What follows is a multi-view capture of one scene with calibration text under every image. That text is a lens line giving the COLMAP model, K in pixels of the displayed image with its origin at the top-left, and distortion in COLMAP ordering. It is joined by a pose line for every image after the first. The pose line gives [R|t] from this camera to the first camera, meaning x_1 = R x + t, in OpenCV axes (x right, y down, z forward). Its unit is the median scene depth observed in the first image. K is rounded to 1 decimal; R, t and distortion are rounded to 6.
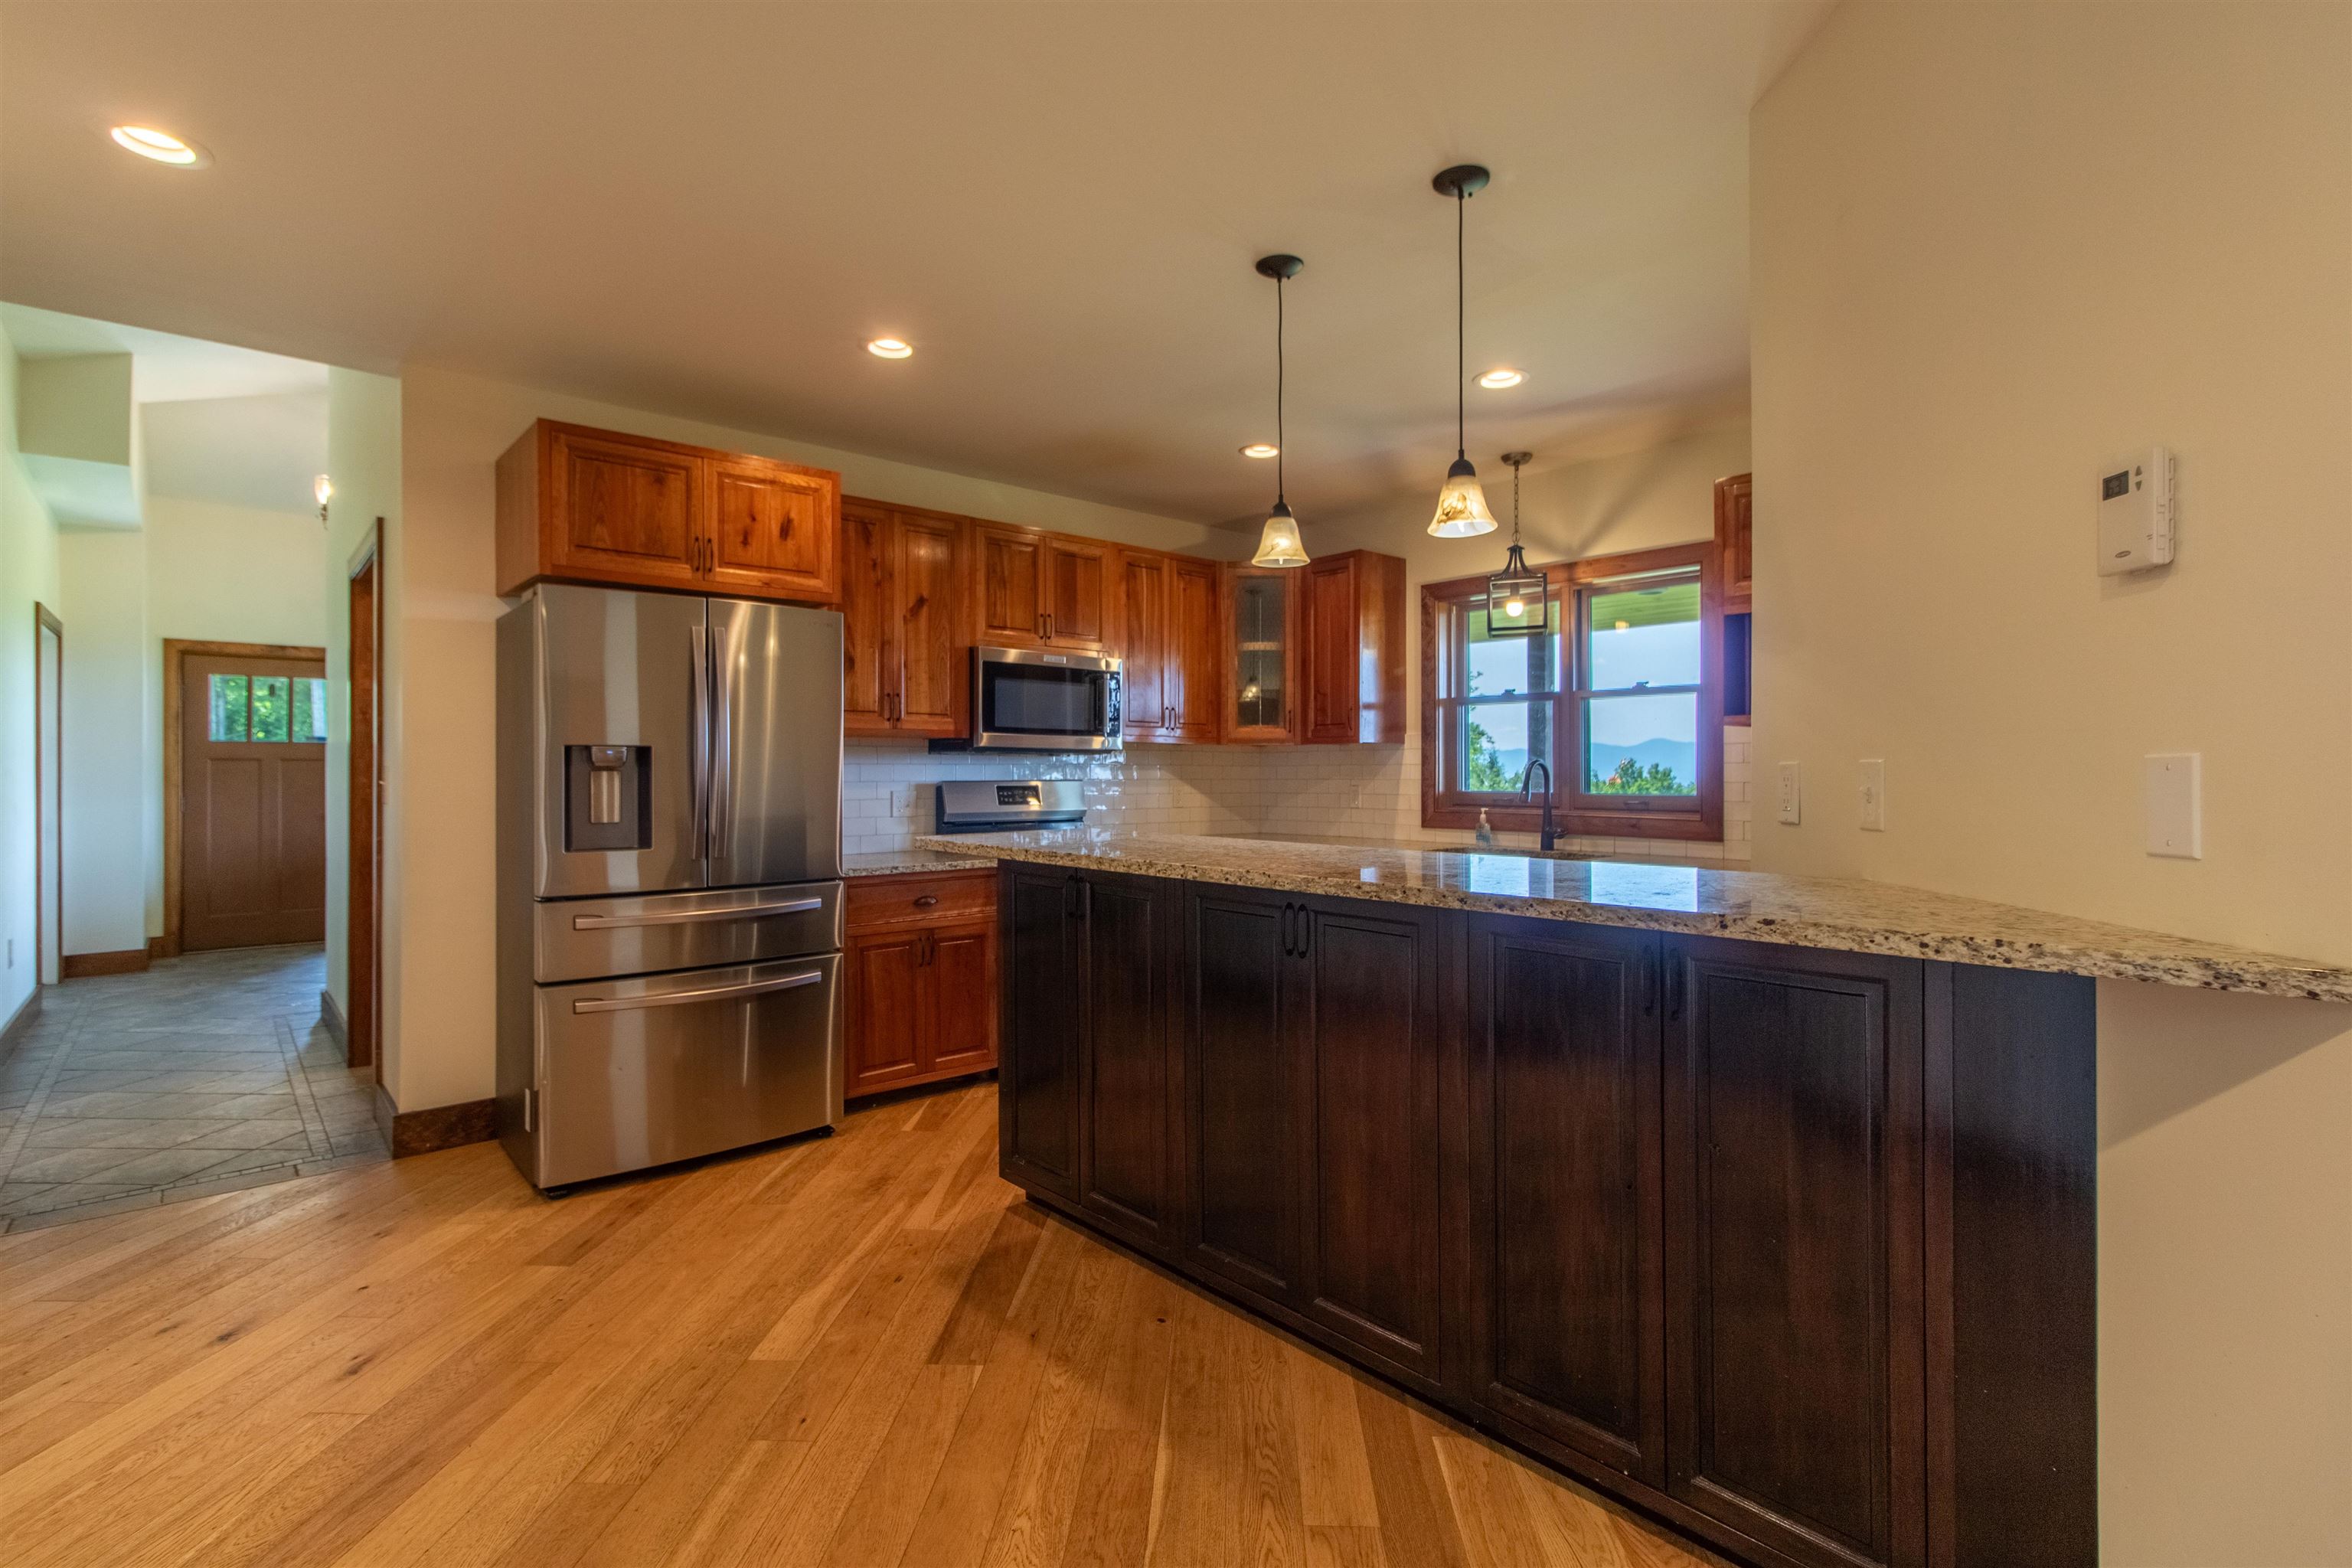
lens RADIAL K [[1101.7, 0, 1176.0], [0, 1101.7, 784.0], [0, 0, 1]] dist [0.014507, 0.000430]
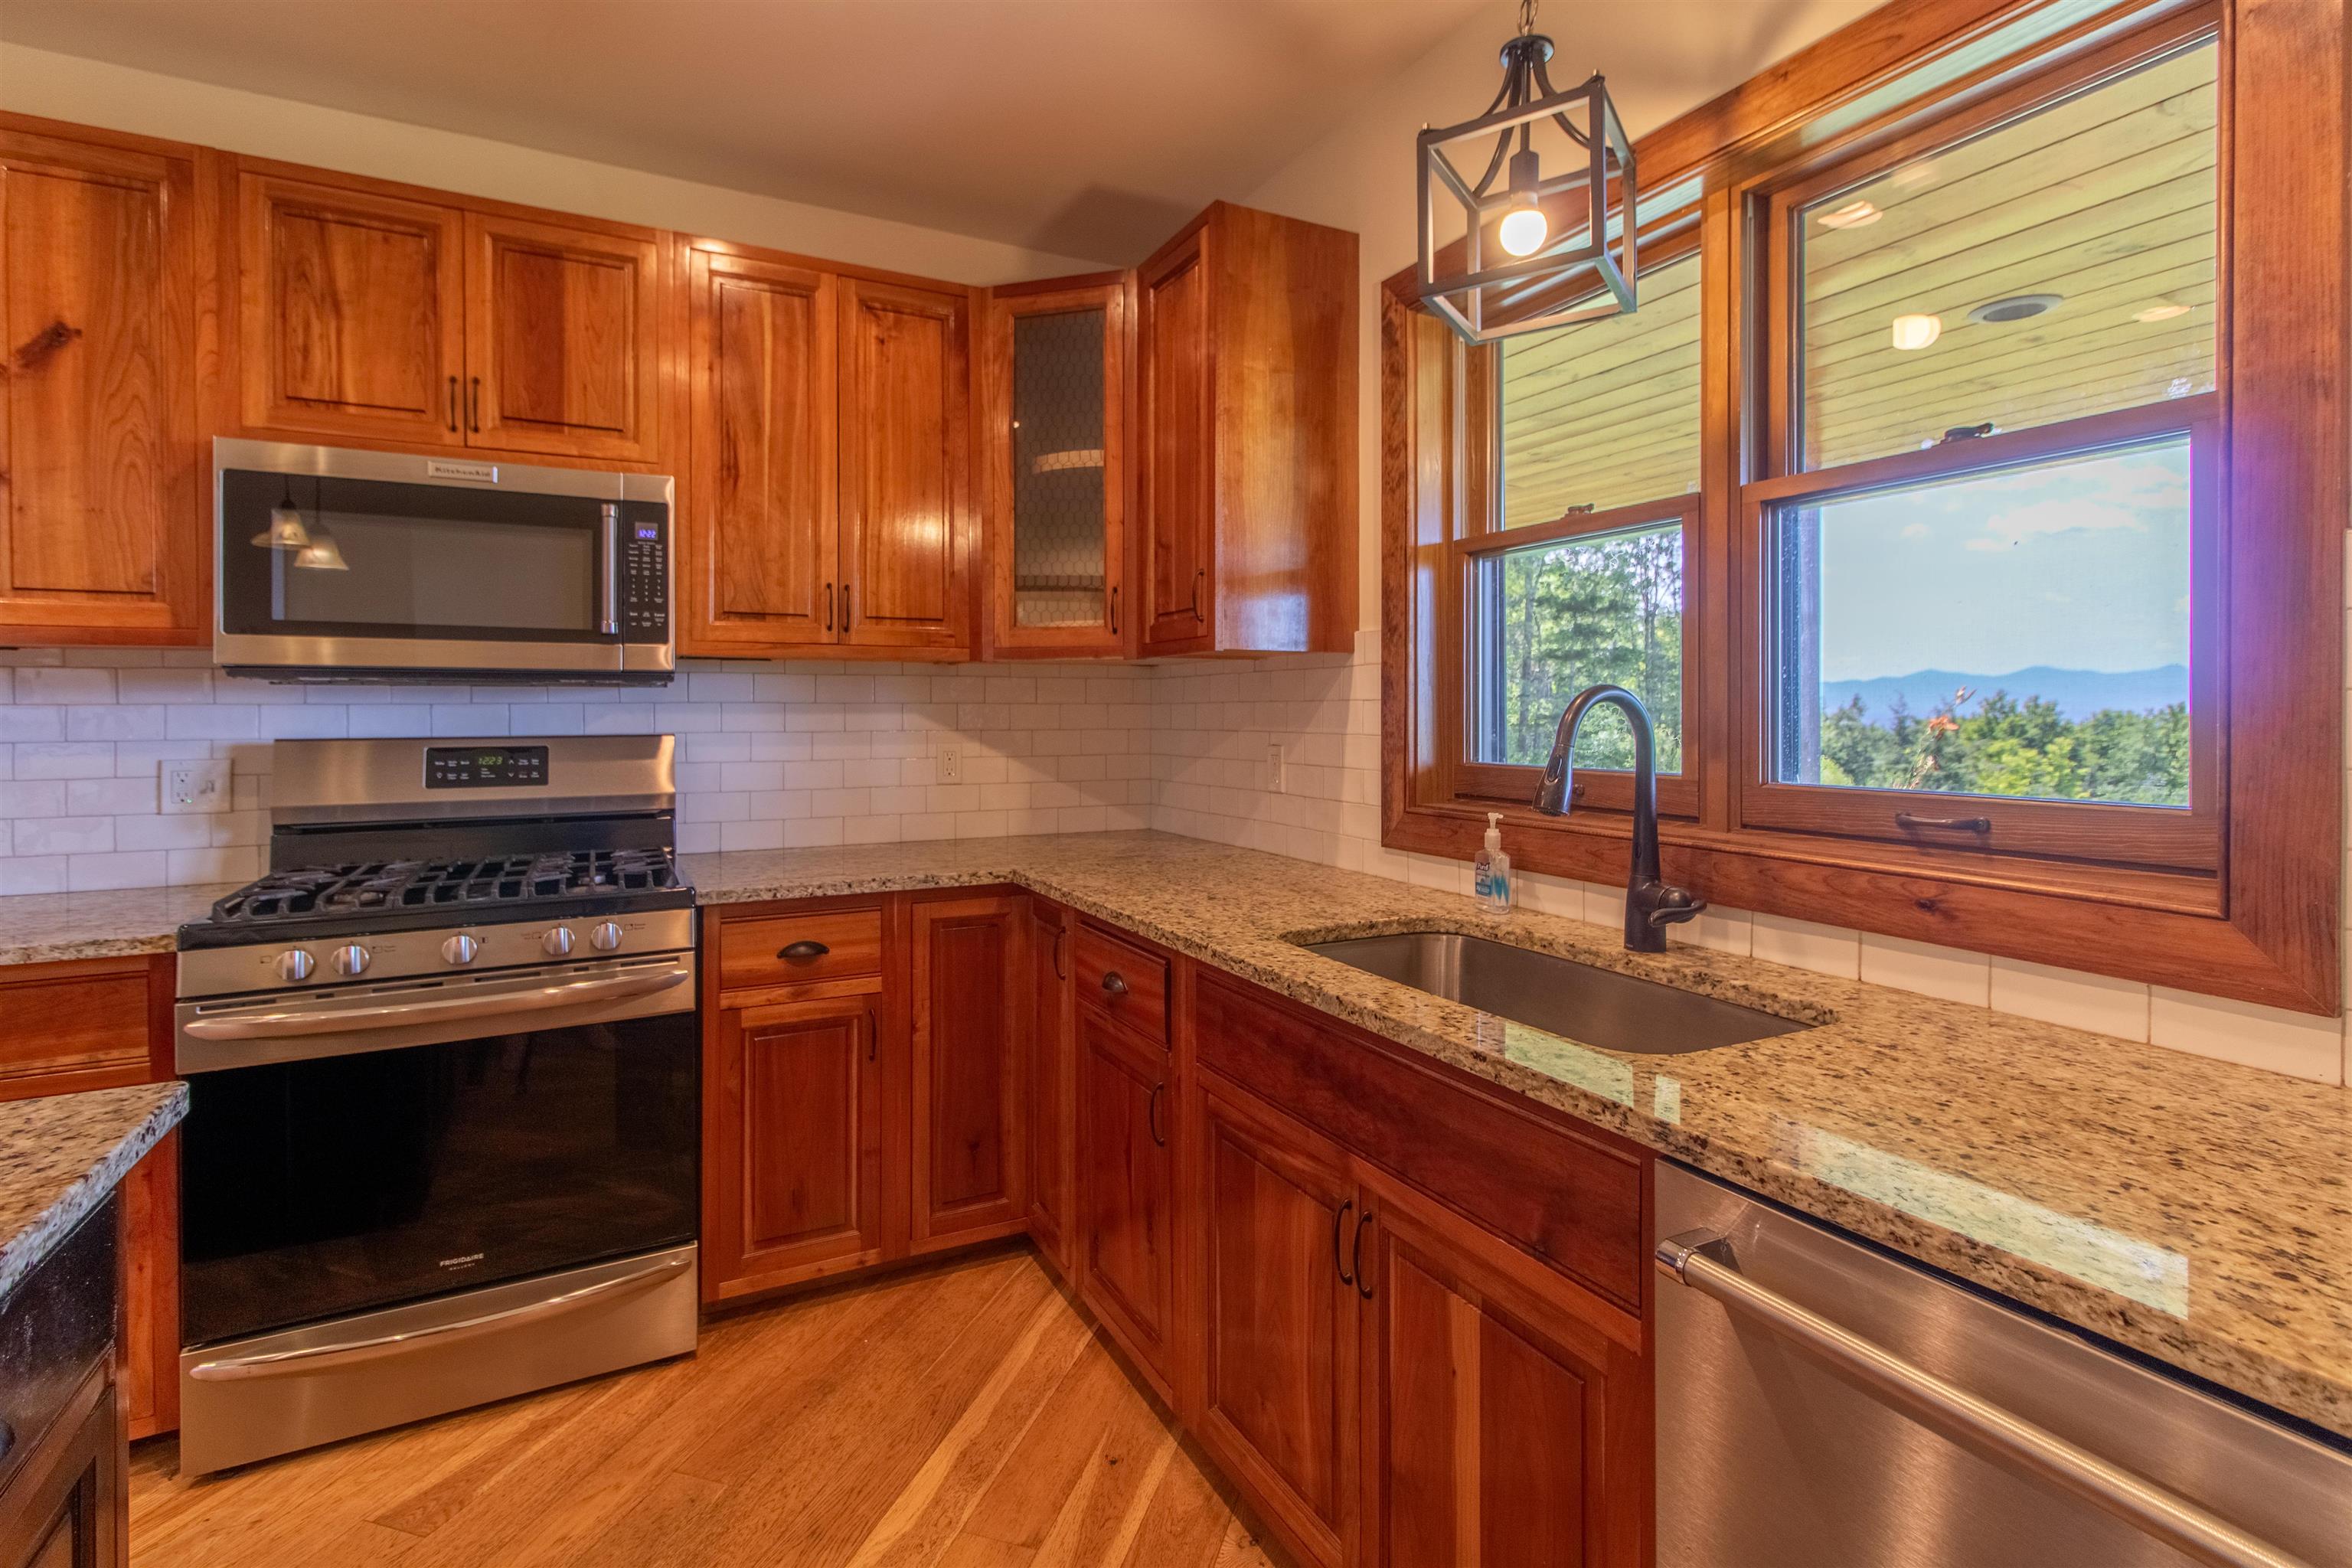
lens RADIAL K [[1111.1, 0, 1135.5], [0, 1111.1, 723.3], [0, 0, 1]] dist [0.003341, -0.000177]
pose [[0.963844, 0.001436, -0.266462, 0.285243], [-0.000720, 0.999996, 0.002785, -0.011401], [0.266465, -0.002493, 0.963841, 0.648101]]
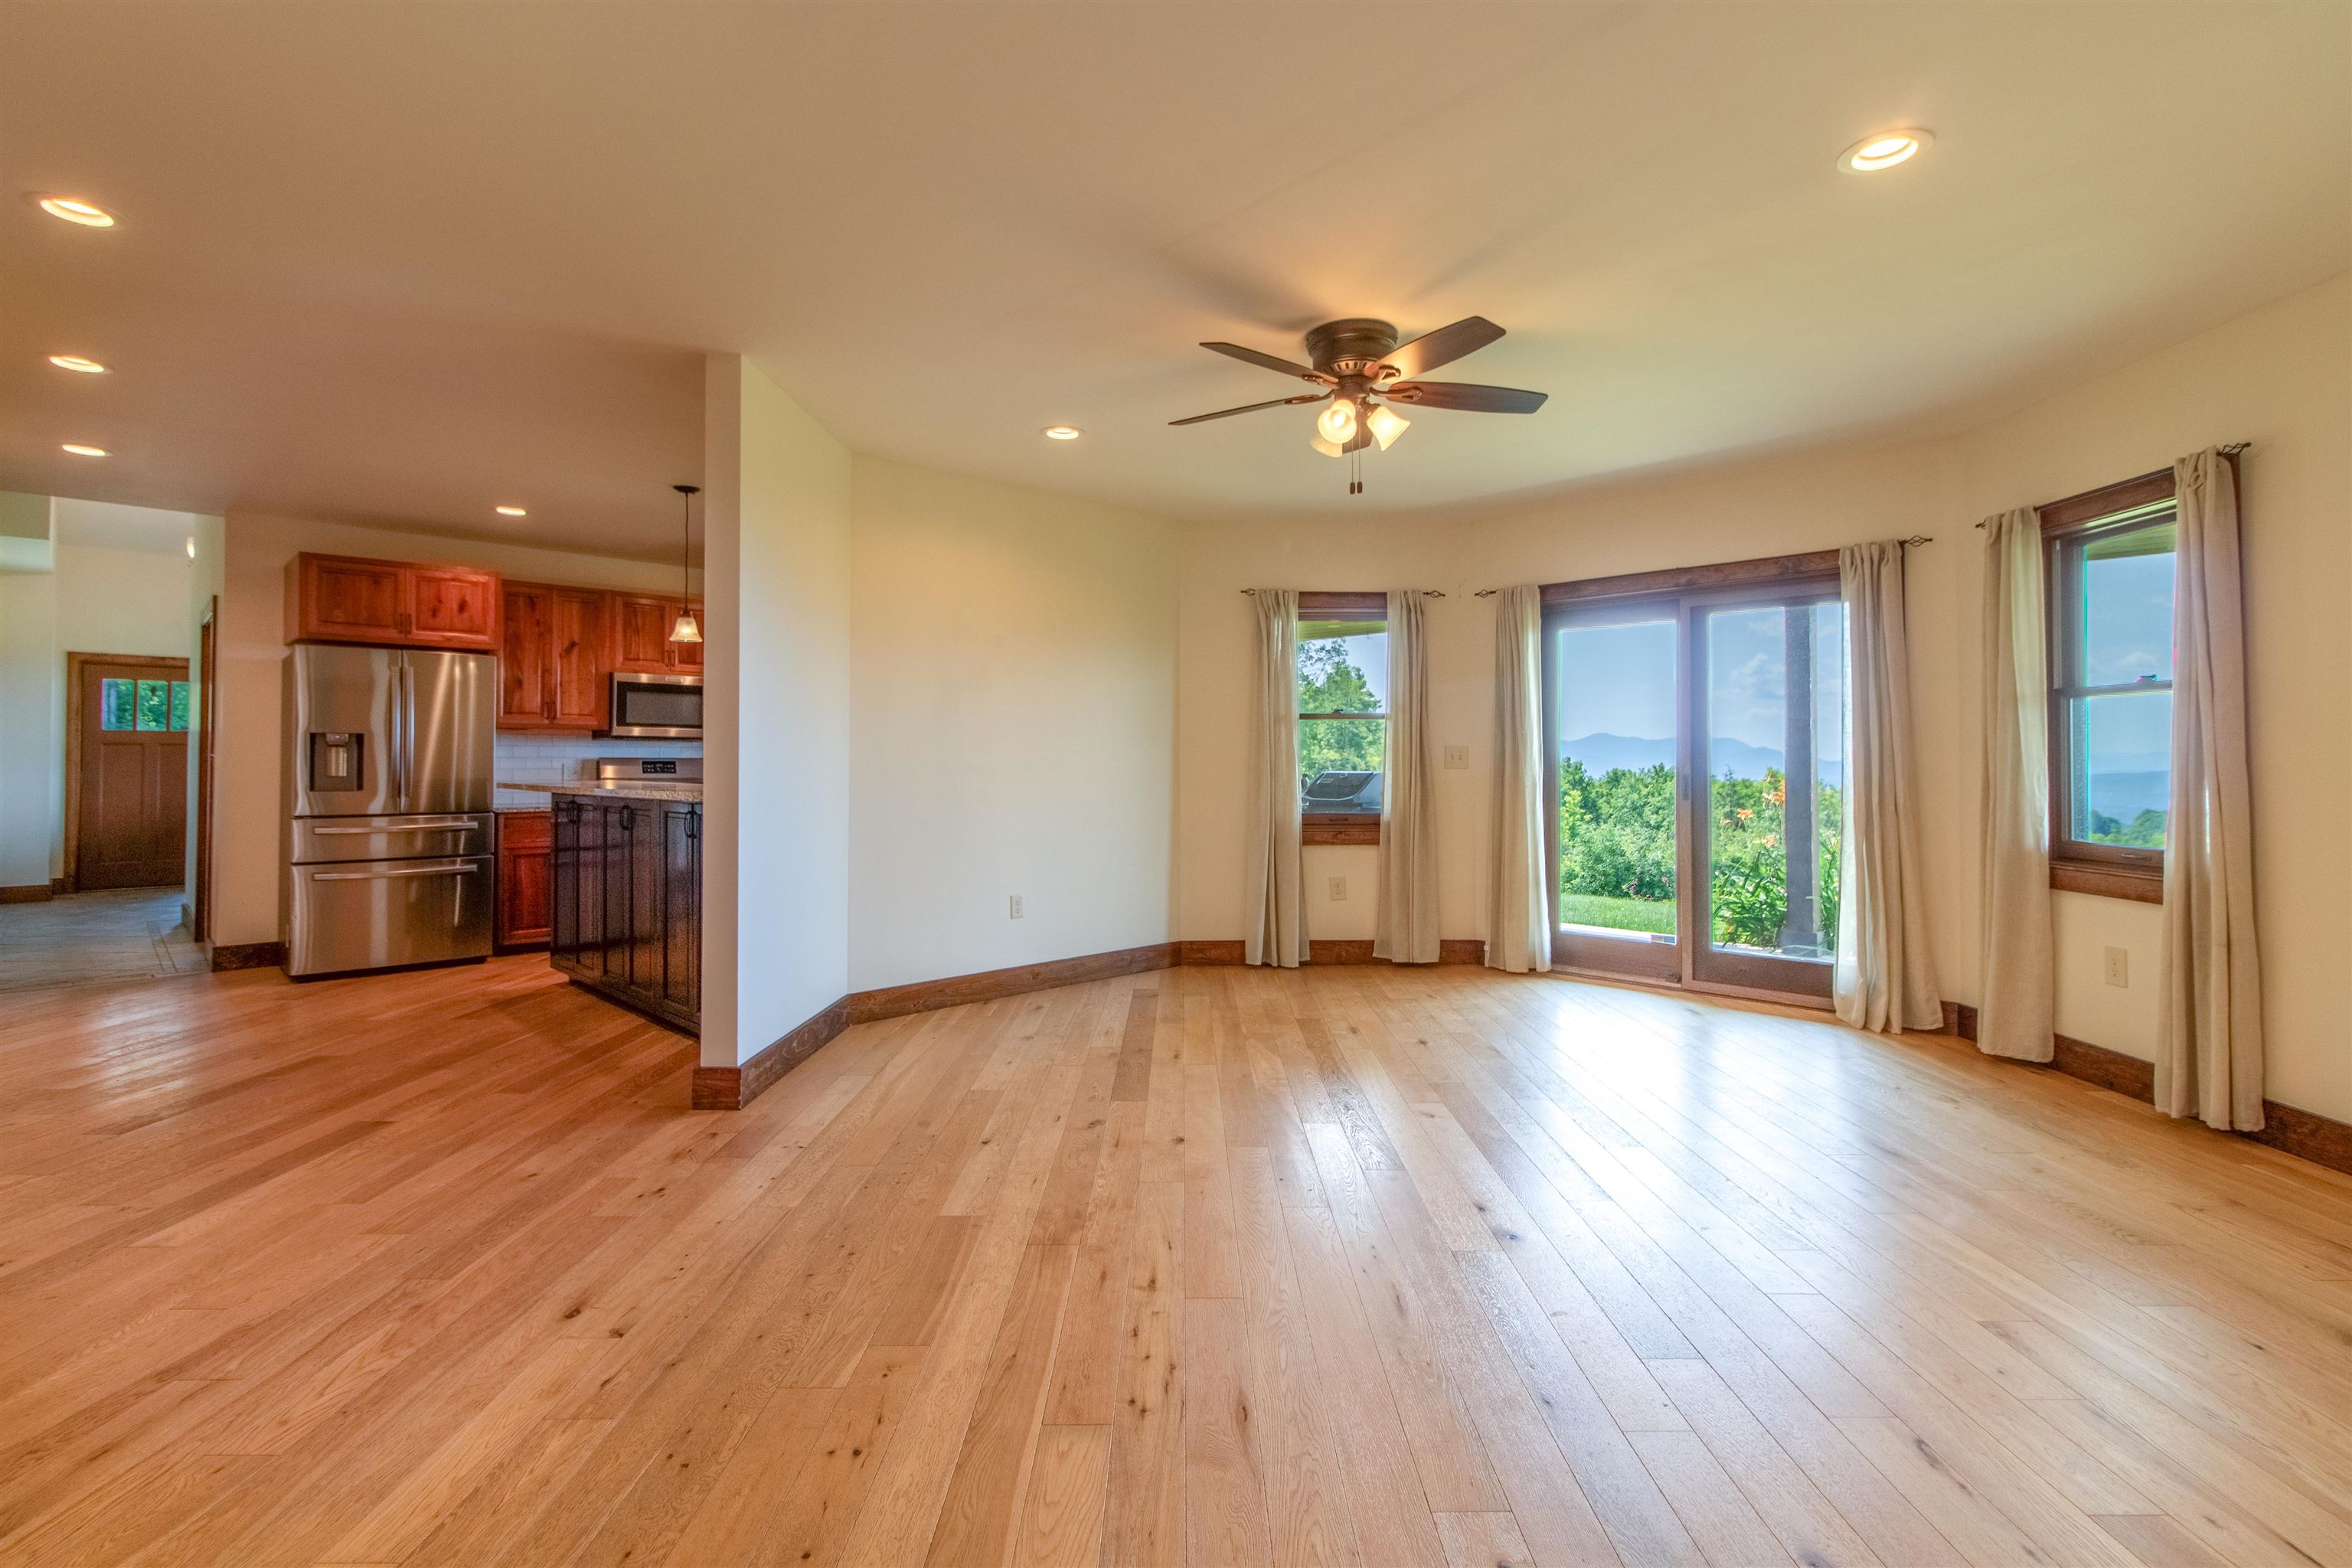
lens RADIAL K [[1110.4, 0, 1198.1], [0, 1110.4, 761.3], [0, 0, 1]] dist [0.001003, 0.000044]
pose [[0.997852, 0.003547, 0.065414, 0.537216], [-0.002603, 0.999891, -0.014515, 0.023290], [-0.065459, 0.014313, 0.997753, -0.626143]]
